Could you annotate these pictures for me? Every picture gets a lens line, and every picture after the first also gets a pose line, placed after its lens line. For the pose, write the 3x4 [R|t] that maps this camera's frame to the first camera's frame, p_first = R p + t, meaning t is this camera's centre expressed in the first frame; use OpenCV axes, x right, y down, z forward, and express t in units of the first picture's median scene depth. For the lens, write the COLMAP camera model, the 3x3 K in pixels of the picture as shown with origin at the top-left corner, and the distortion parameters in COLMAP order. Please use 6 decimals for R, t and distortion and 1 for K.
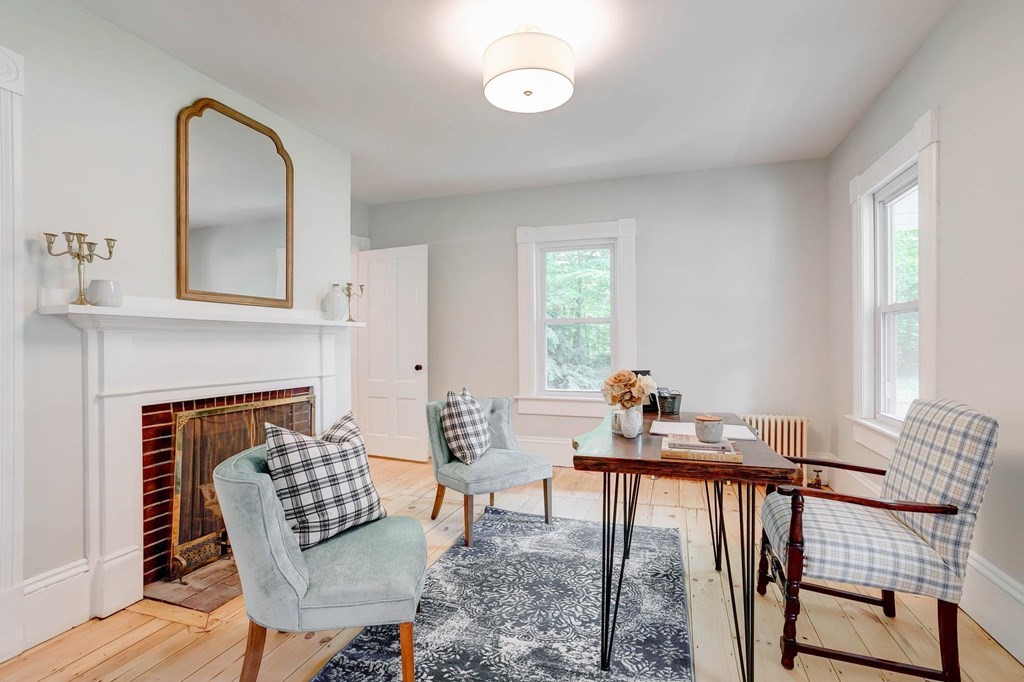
lens RADIAL K [[489.2, 0, 505.7], [0, 489.2, 340.2], [0, 0, 1]] dist [-0.004134, 0.000563]
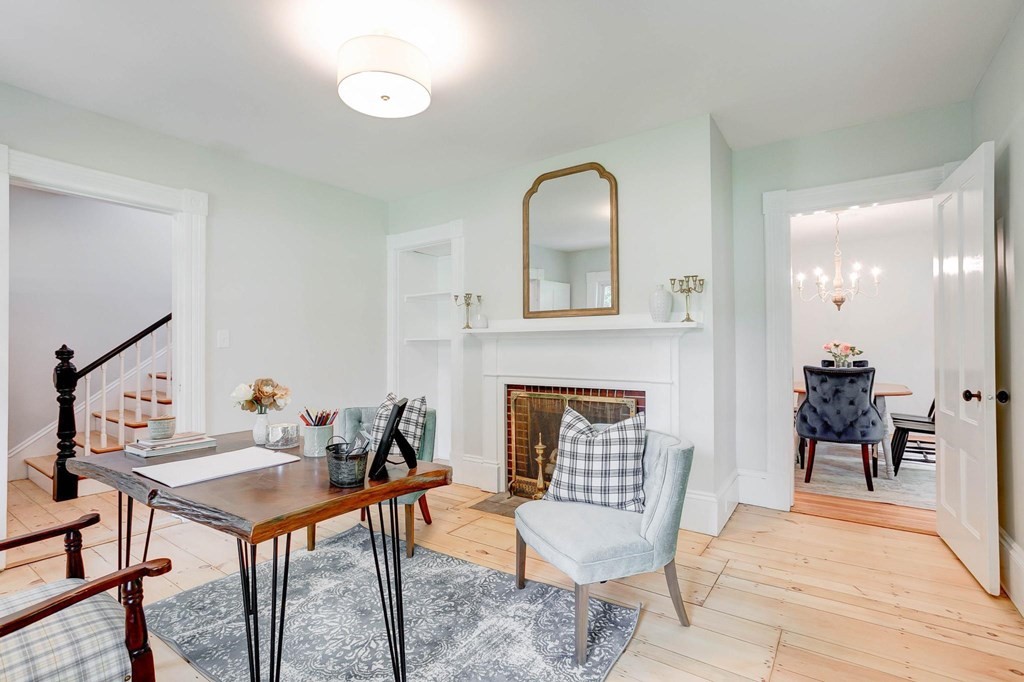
lens RADIAL K [[489.2, 0, 504.6], [0, 489.2, 346.0], [0, 0, 1]] dist [-0.004134, 0.000563]
pose [[-0.273548, 0.001710, -0.961857, 0.768674], [0.008994, 0.999959, -0.000780, 0.002384], [0.961816, -0.008864, -0.273553, 1.242320]]
